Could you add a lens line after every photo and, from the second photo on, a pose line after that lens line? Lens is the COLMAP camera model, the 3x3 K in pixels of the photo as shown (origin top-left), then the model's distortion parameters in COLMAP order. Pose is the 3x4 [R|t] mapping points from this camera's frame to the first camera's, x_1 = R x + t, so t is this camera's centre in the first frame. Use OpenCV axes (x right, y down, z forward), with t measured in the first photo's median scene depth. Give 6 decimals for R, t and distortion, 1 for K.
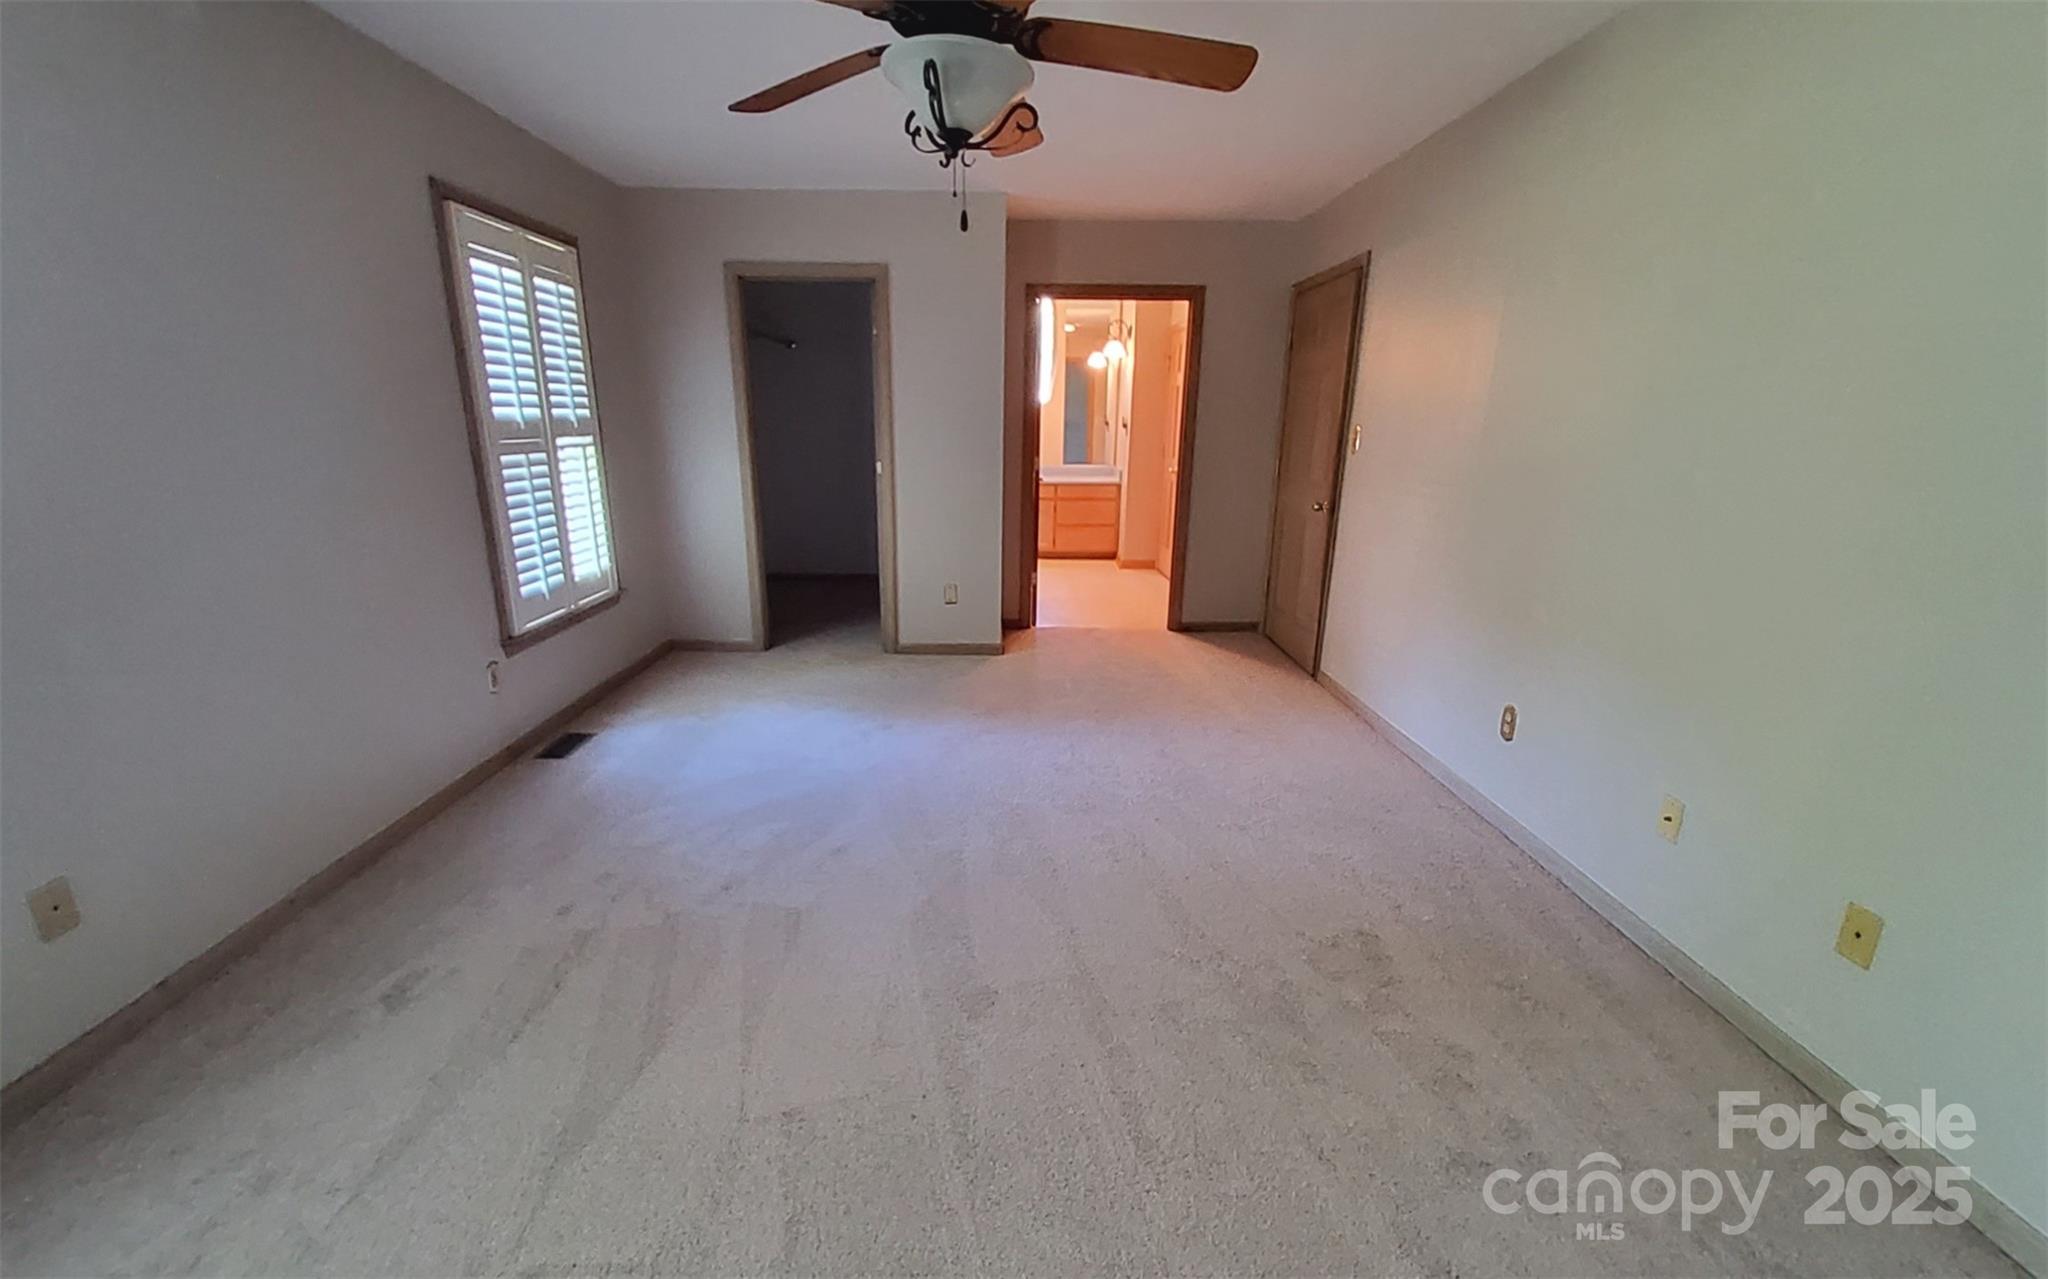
lens RADIAL K [[821.8, 0, 1024.0], [0, 821.8, 639.5], [0, 0, 1]] dist [-0.001260, -0.000173]
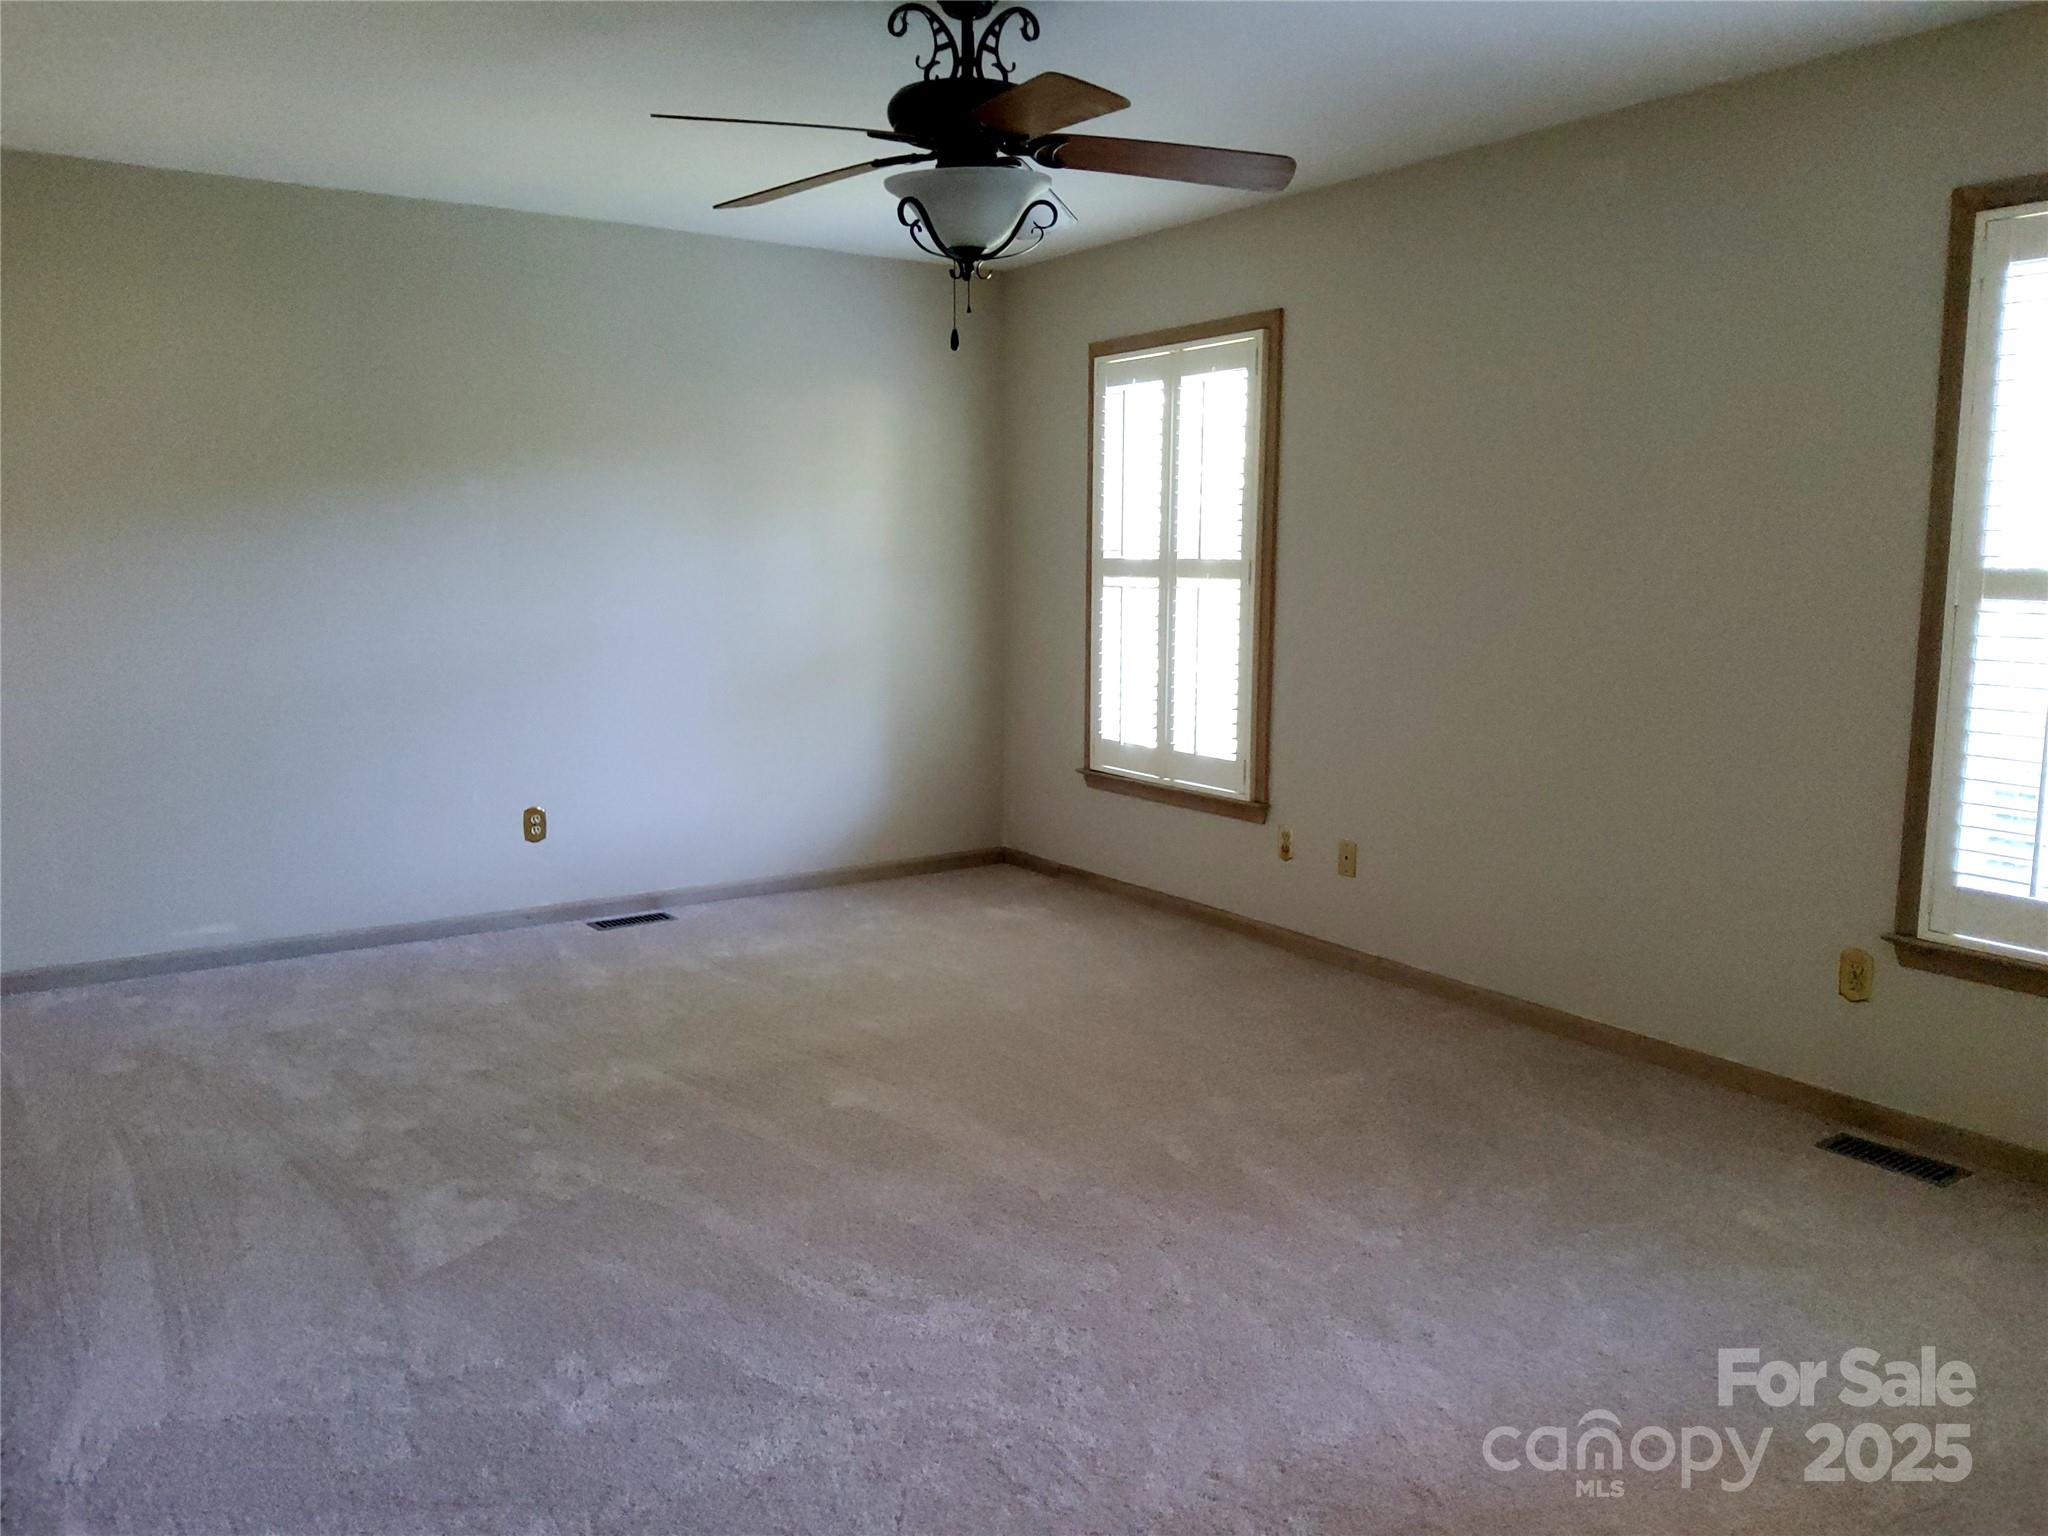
lens RADIAL K [[1590.3, 0, 1032.3], [0, 1590.3, 802.0], [0, 0, 1]] dist [-0.007232, -0.001818]
pose [[-0.851484, 0.075784, -0.518876, 0.544531], [-0.147025, 0.915310, 0.374956, -0.484121], [0.503348, 0.395556, -0.768229, 1.759354]]
